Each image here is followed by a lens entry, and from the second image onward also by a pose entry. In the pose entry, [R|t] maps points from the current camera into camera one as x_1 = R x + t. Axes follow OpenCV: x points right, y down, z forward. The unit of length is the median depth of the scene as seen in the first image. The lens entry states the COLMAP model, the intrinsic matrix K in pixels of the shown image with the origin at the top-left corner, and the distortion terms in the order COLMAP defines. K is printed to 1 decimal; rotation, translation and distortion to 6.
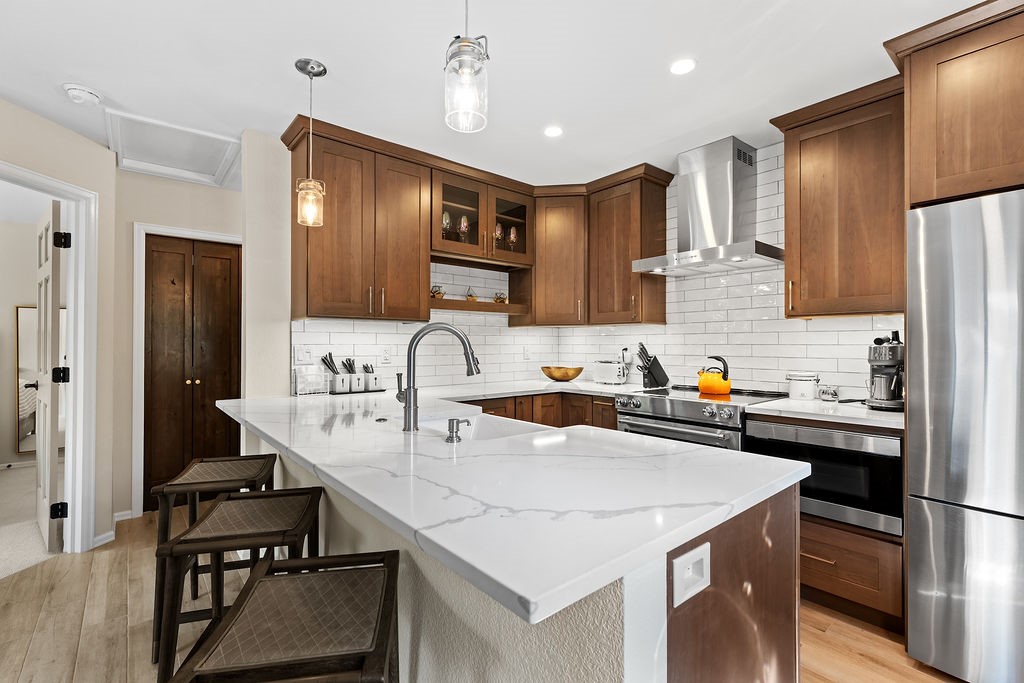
lens RADIAL K [[455.3, 0, 510.6], [0, 455.3, 342.1], [0, 0, 1]] dist [-0.002148, 0.000629]
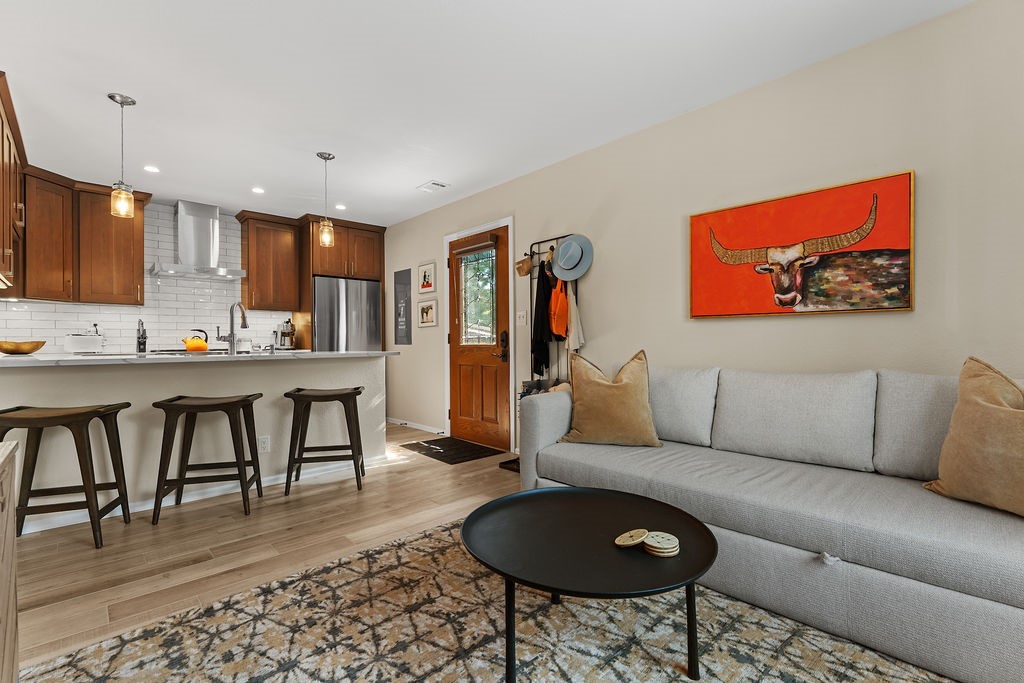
lens RADIAL K [[455.3, 0, 510.6], [0, 455.3, 342.1], [0, 0, 1]] dist [-0.002148, 0.000629]
pose [[-0.059131, -0.000241, 0.998250, -1.327703], [0.002218, 0.999997, 0.000373, 0.082702], [-0.998248, 0.002237, -0.059130, -0.046384]]
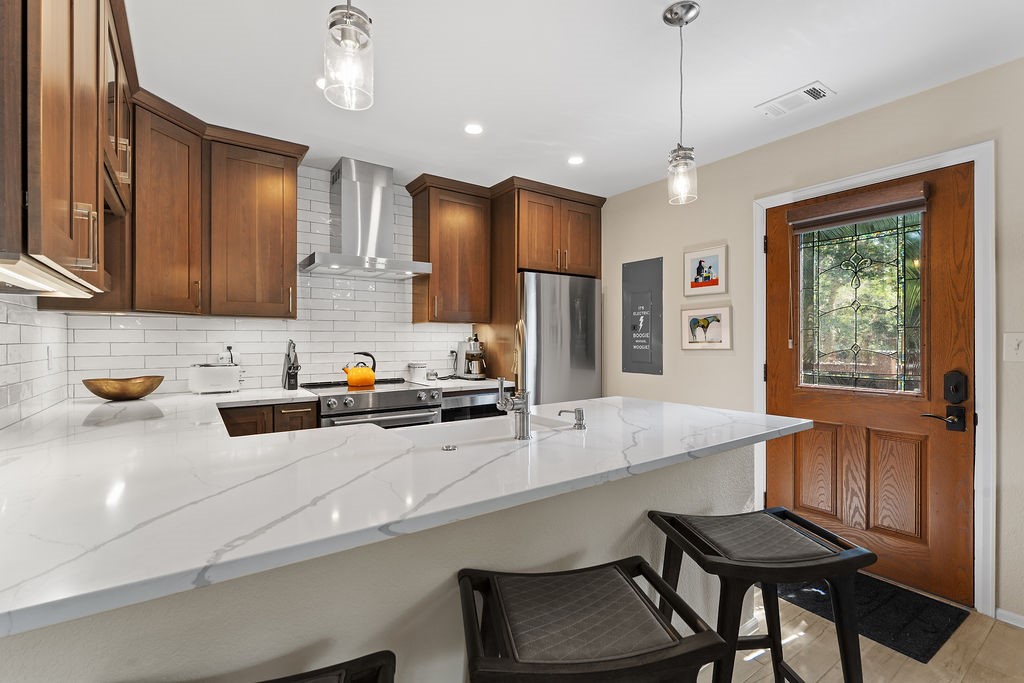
lens RADIAL K [[455.3, 0, 510.6], [0, 455.3, 342.1], [0, 0, 1]] dist [-0.002148, 0.000629]
pose [[0.083419, -0.003969, 0.996507, -0.659955], [-0.003383, 0.999985, 0.004266, 0.000262], [-0.996509, -0.003727, 0.083405, 0.564135]]
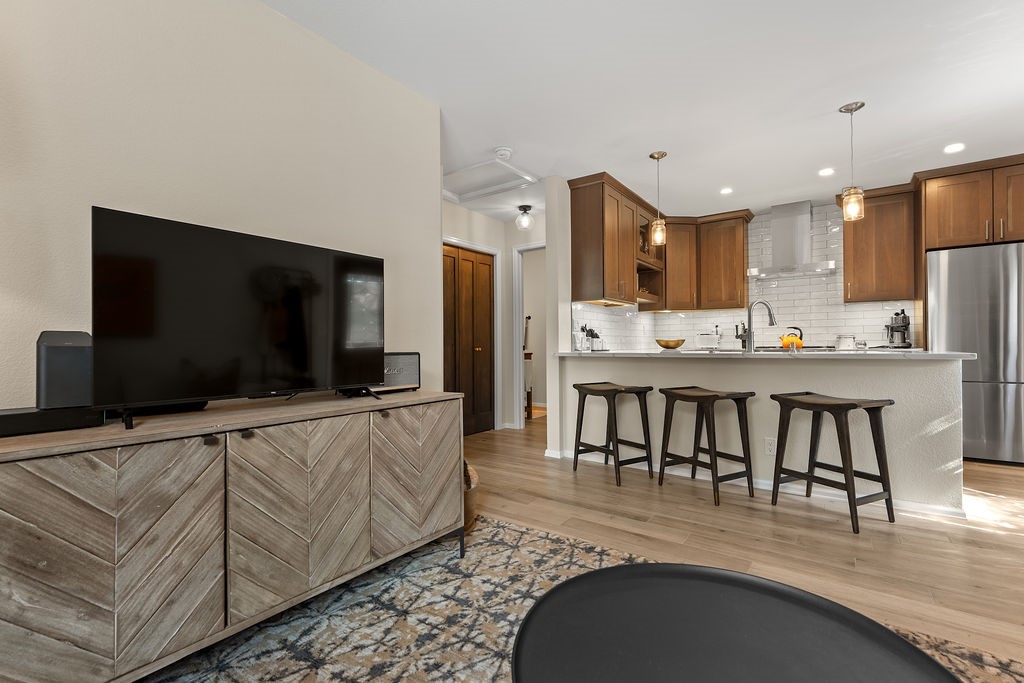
lens RADIAL K [[457.1, 0, 512.0], [0, 457.1, 341.5], [0, 0, 1]] dist [-0.001083, 0.000153]
pose [[0.969565, -0.007910, 0.244705, -1.022571], [0.008445, 0.999964, -0.001134, 0.082046], [-0.244688, 0.003166, 0.969597, -0.411406]]
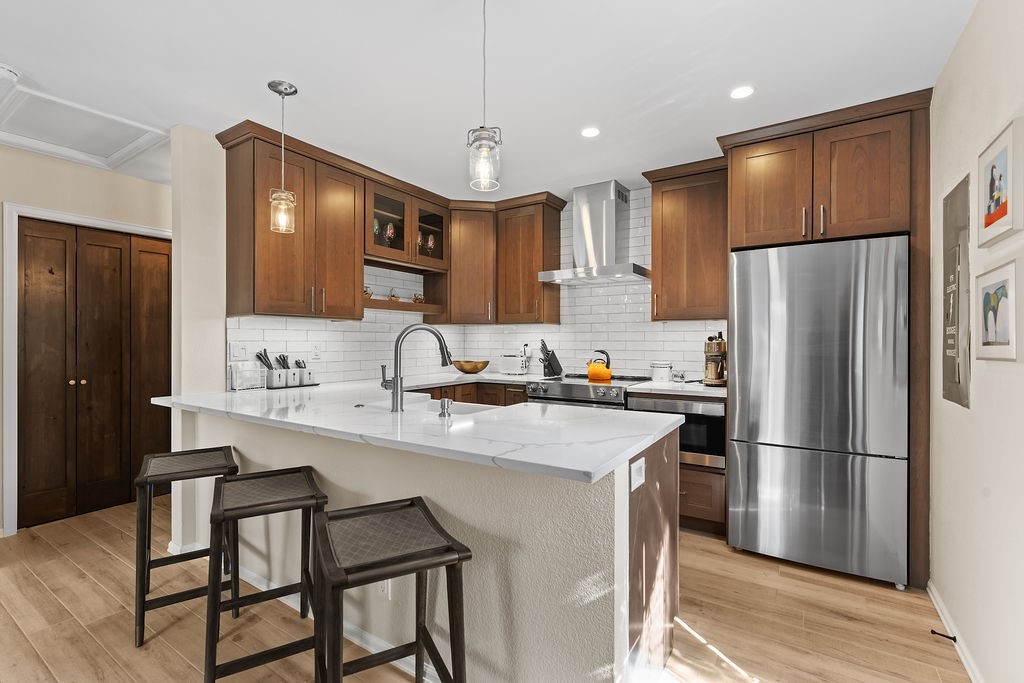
lens RADIAL K [[455.3, 0, 510.6], [0, 455.3, 342.1], [0, 0, 1]] dist [-0.002148, 0.000629]
pose [[0.956588, -0.000929, 0.291443, -0.168313], [-0.001596, 0.999963, 0.008426, -0.001892], [-0.291440, -0.008525, 0.956551, -0.150956]]
